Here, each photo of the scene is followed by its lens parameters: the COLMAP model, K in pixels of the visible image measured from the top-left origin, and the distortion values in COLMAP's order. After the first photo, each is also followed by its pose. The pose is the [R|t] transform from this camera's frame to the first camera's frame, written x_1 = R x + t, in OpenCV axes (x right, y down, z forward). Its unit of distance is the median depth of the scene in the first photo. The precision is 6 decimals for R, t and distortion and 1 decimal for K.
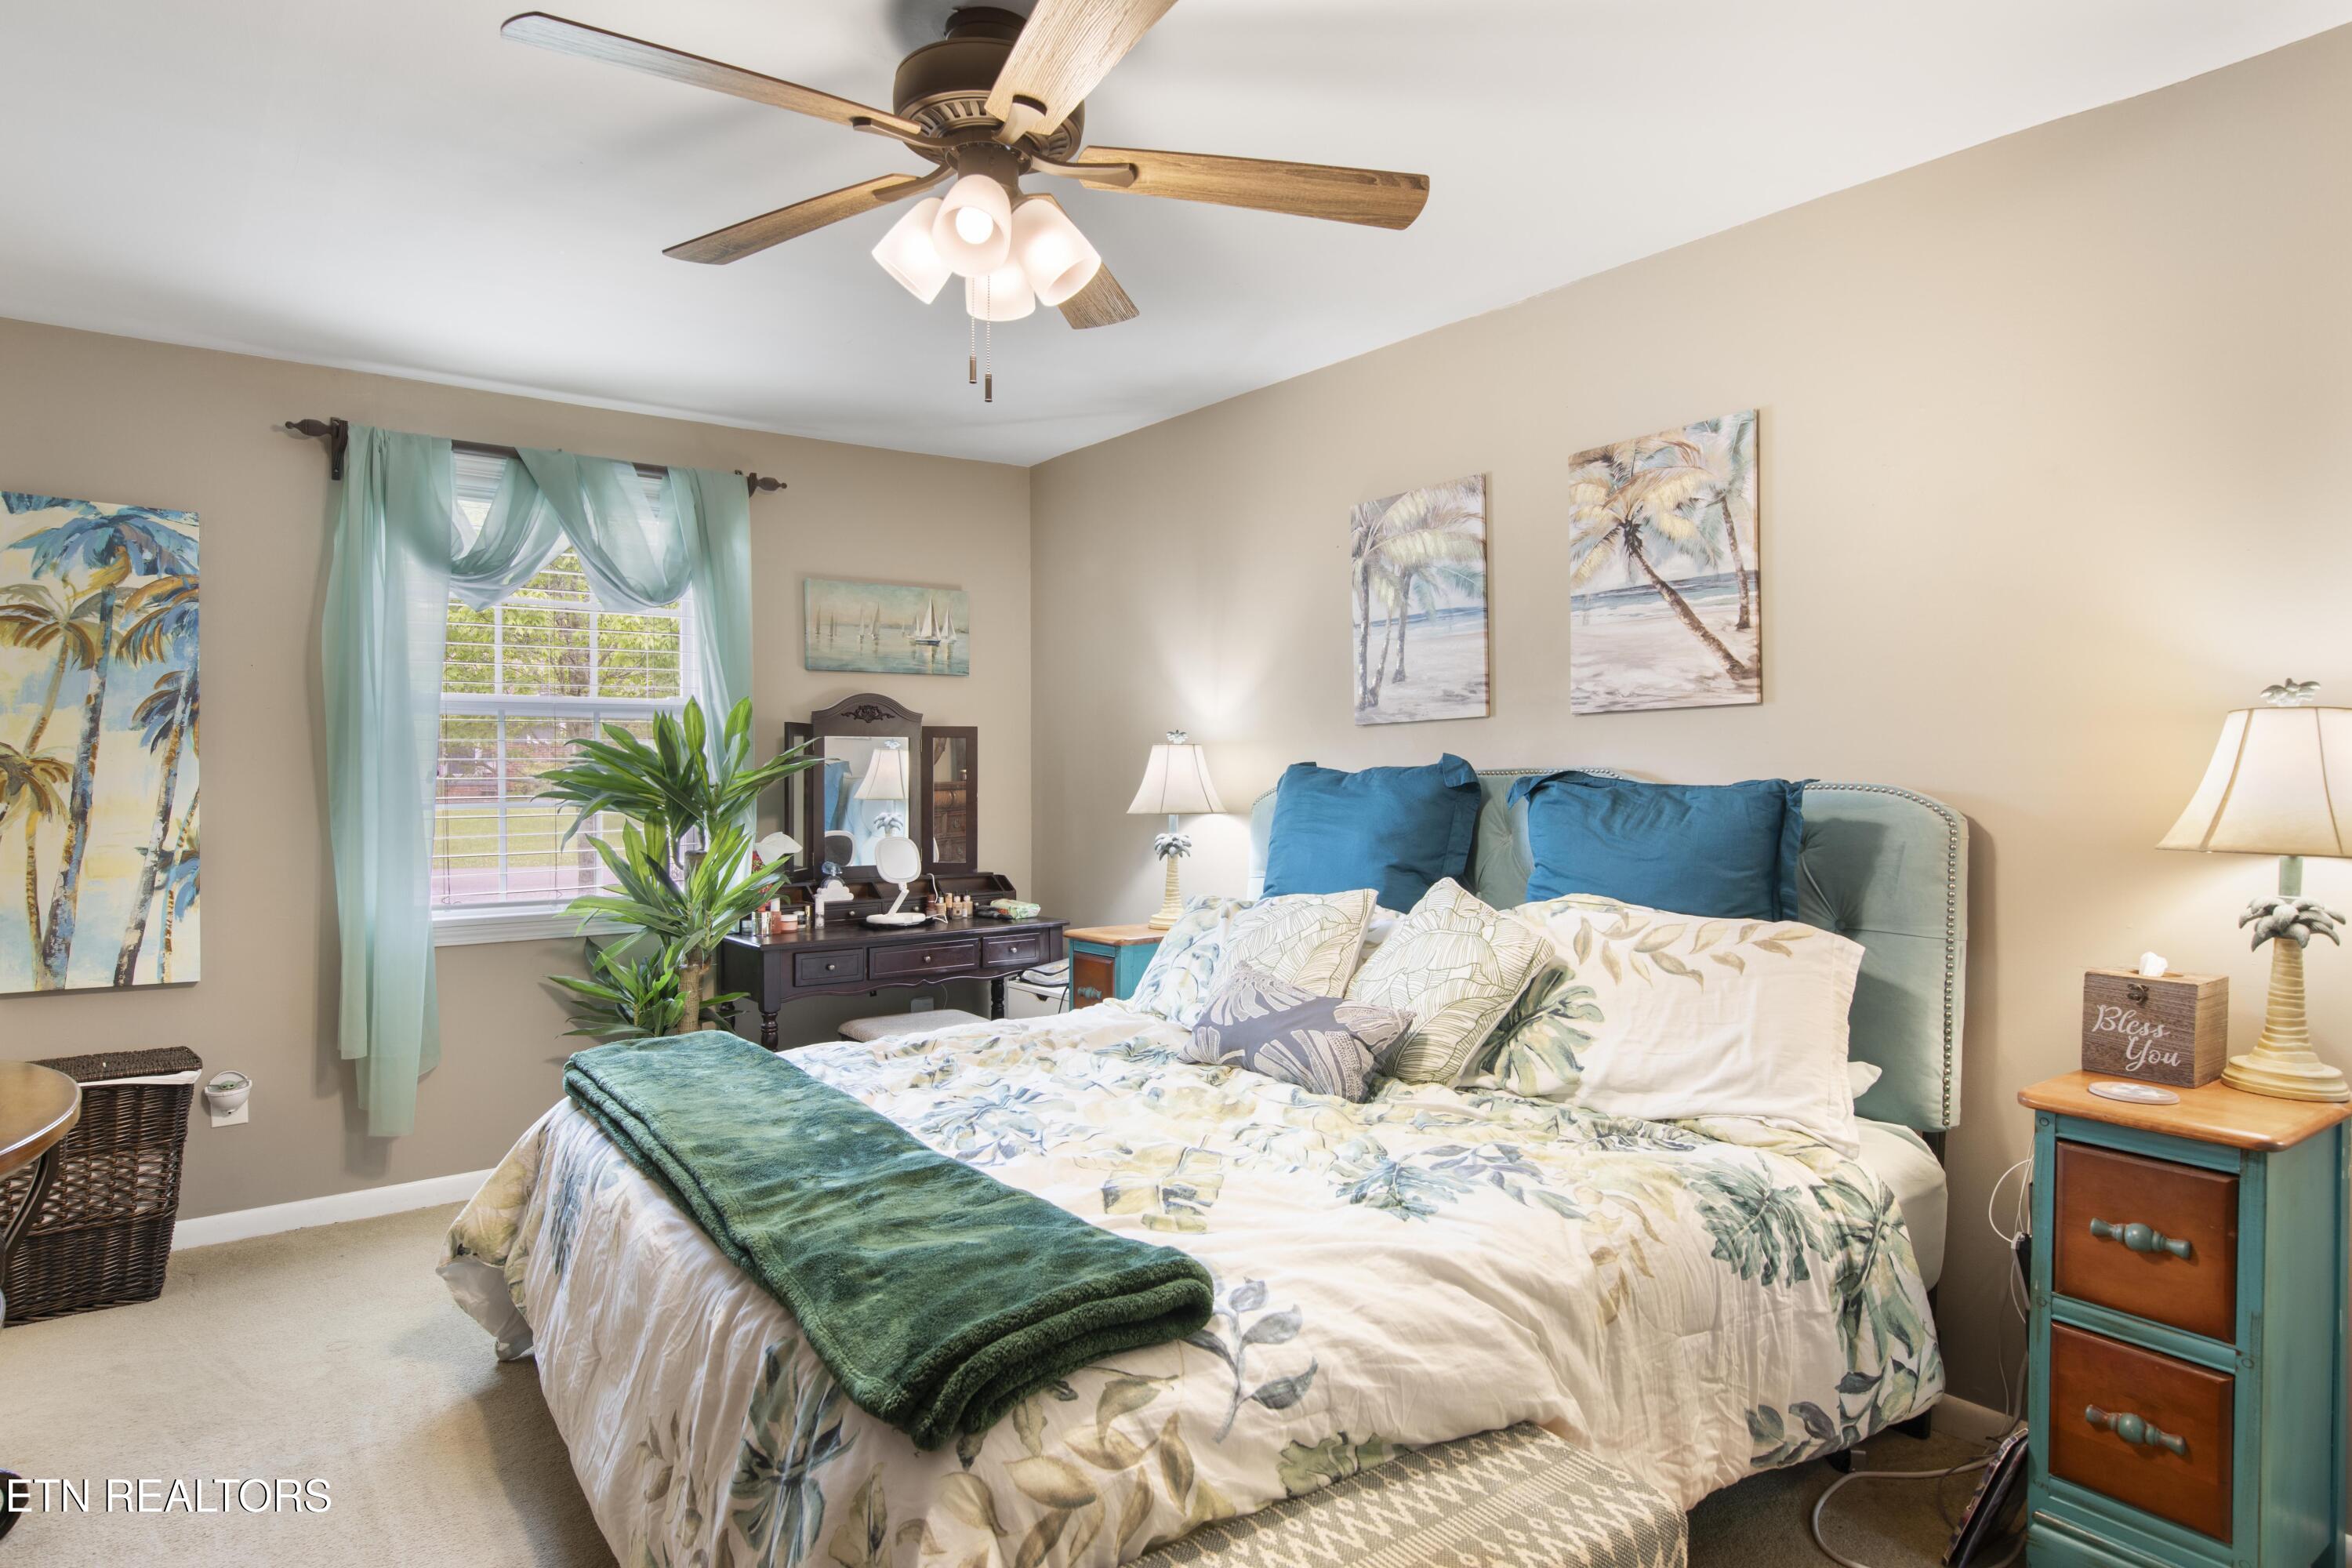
lens RADIAL K [[1303.0, 0, 1177.7], [0, 1303.0, 785.3], [0, 0, 1]] dist [0.001022, 0.000697]
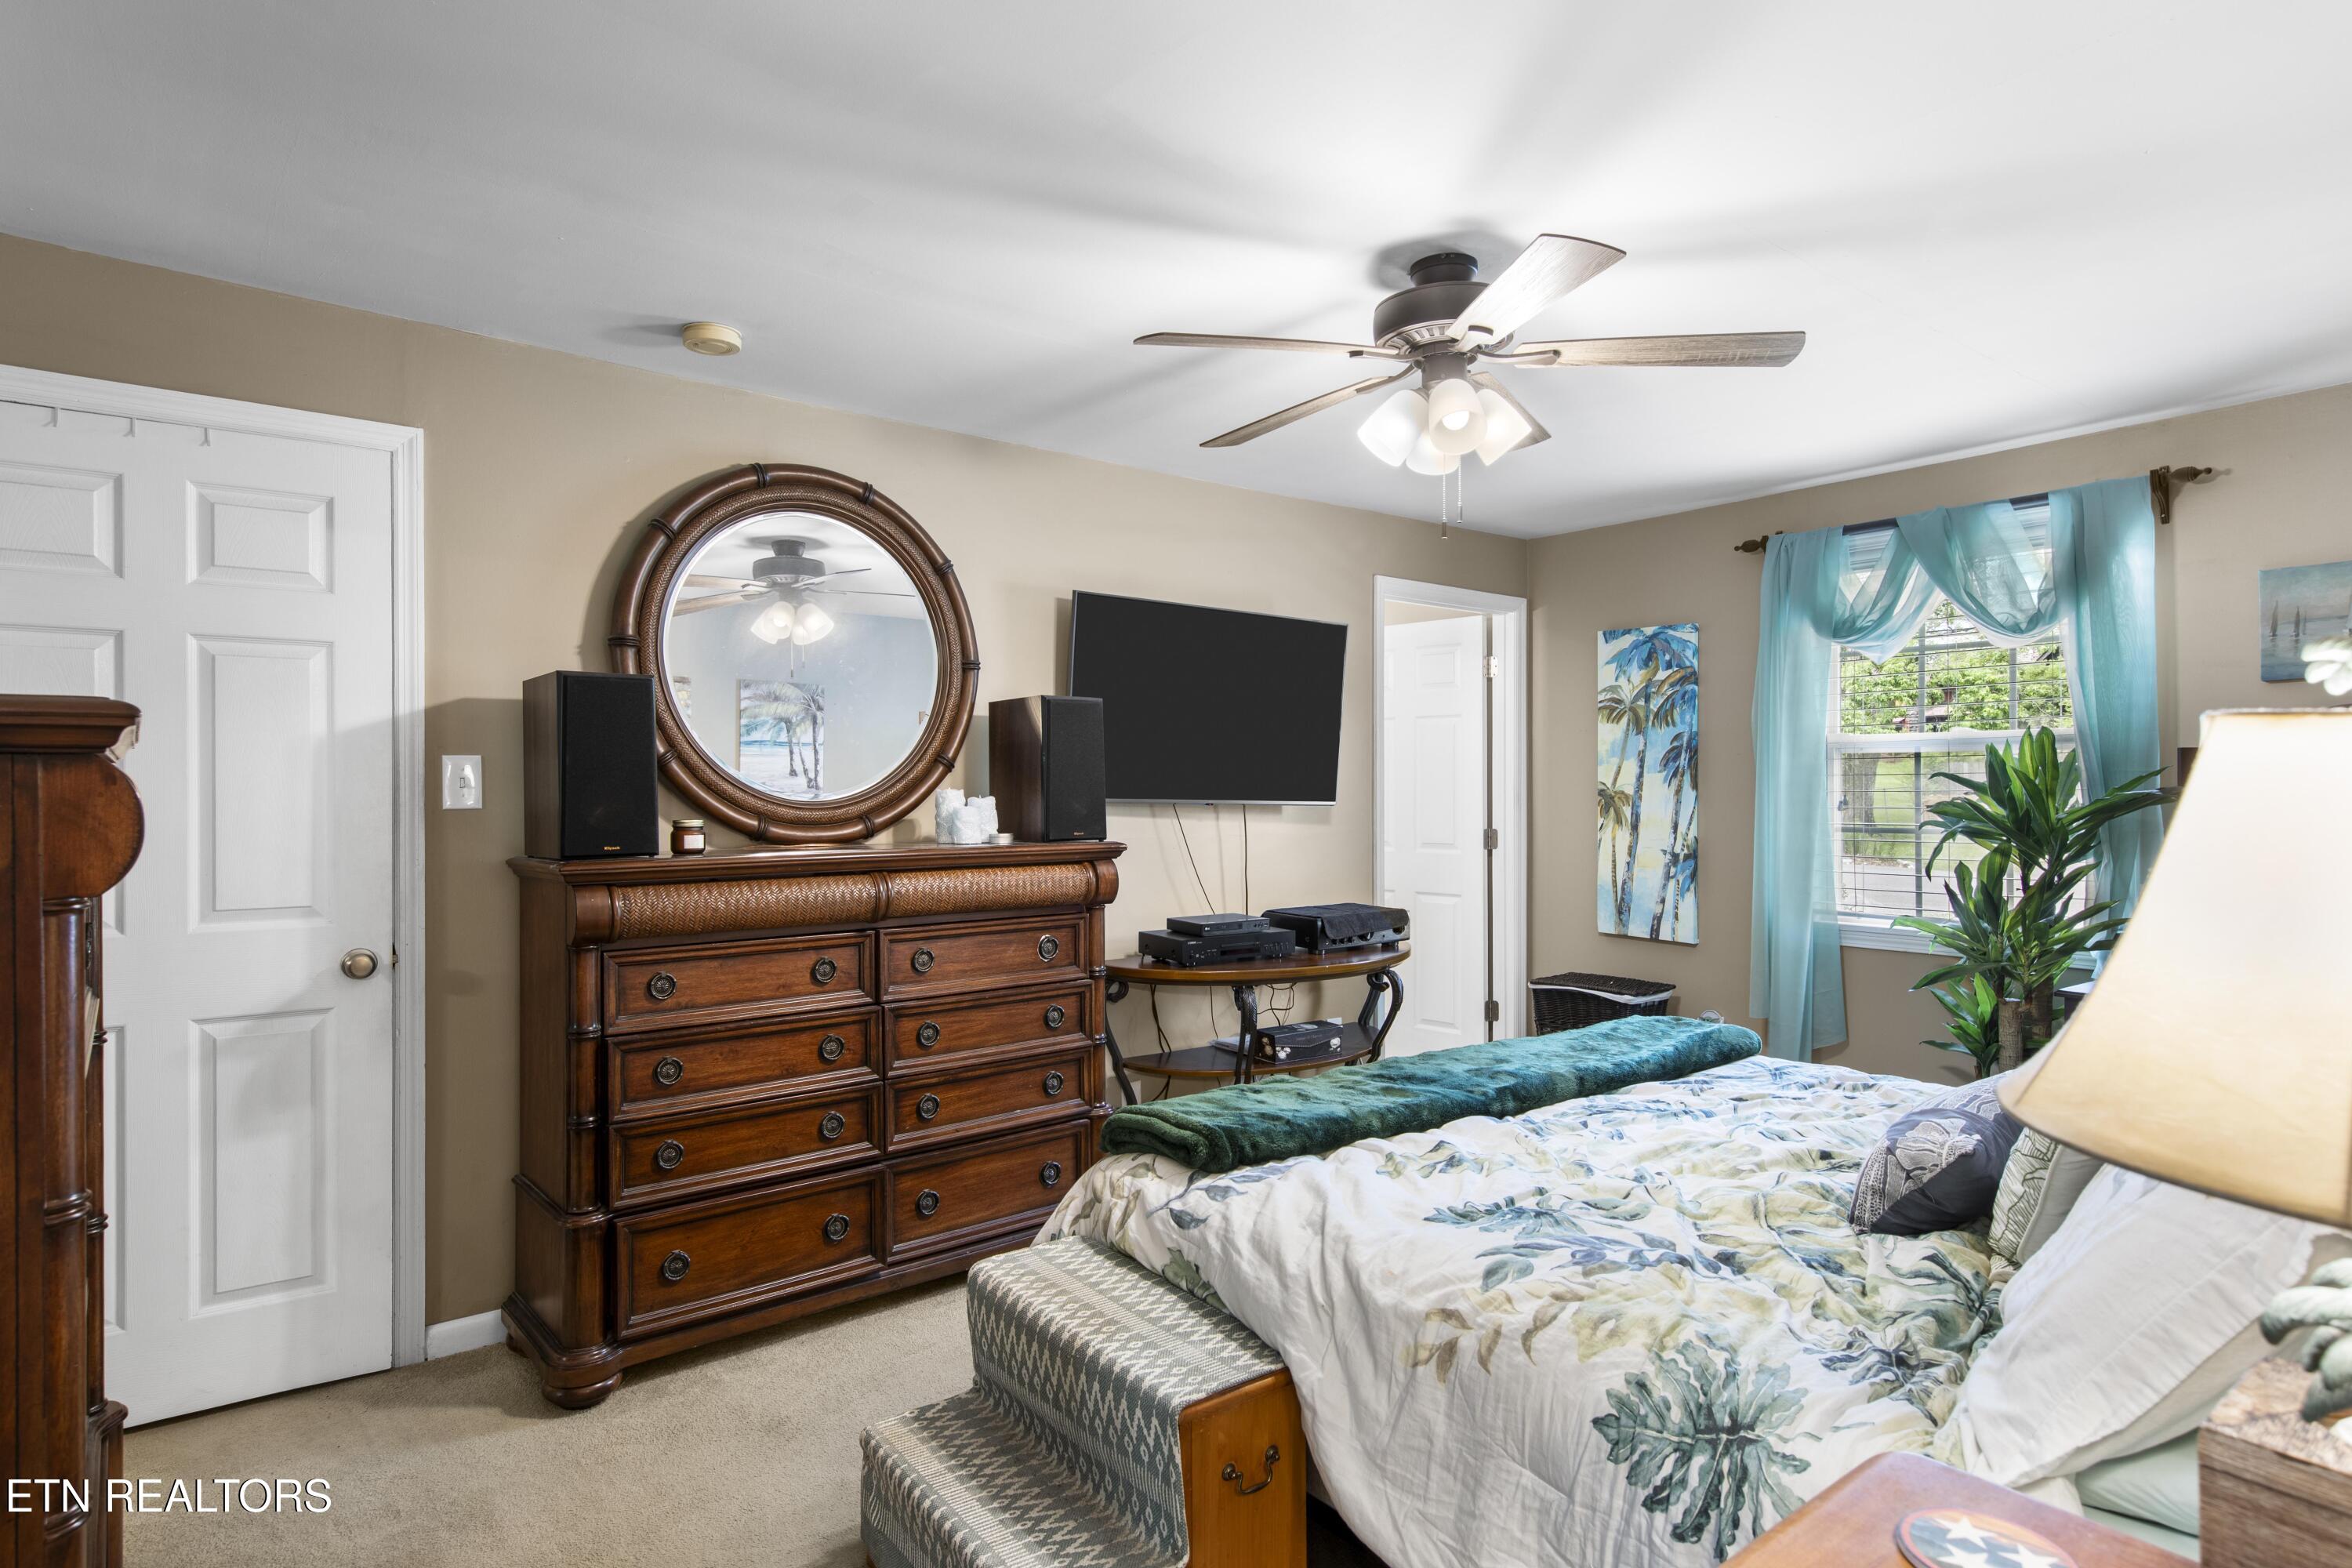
lens RADIAL K [[1236.8, 0, 1168.9], [0, 1236.8, 783.0], [0, 0, 1]] dist [0.004876, 0.000141]
pose [[0.037798, -0.003535, -0.999279, 0.635293], [-0.007045, 0.999968, -0.003804, -0.020808], [0.999261, 0.007184, 0.037772, 0.374473]]
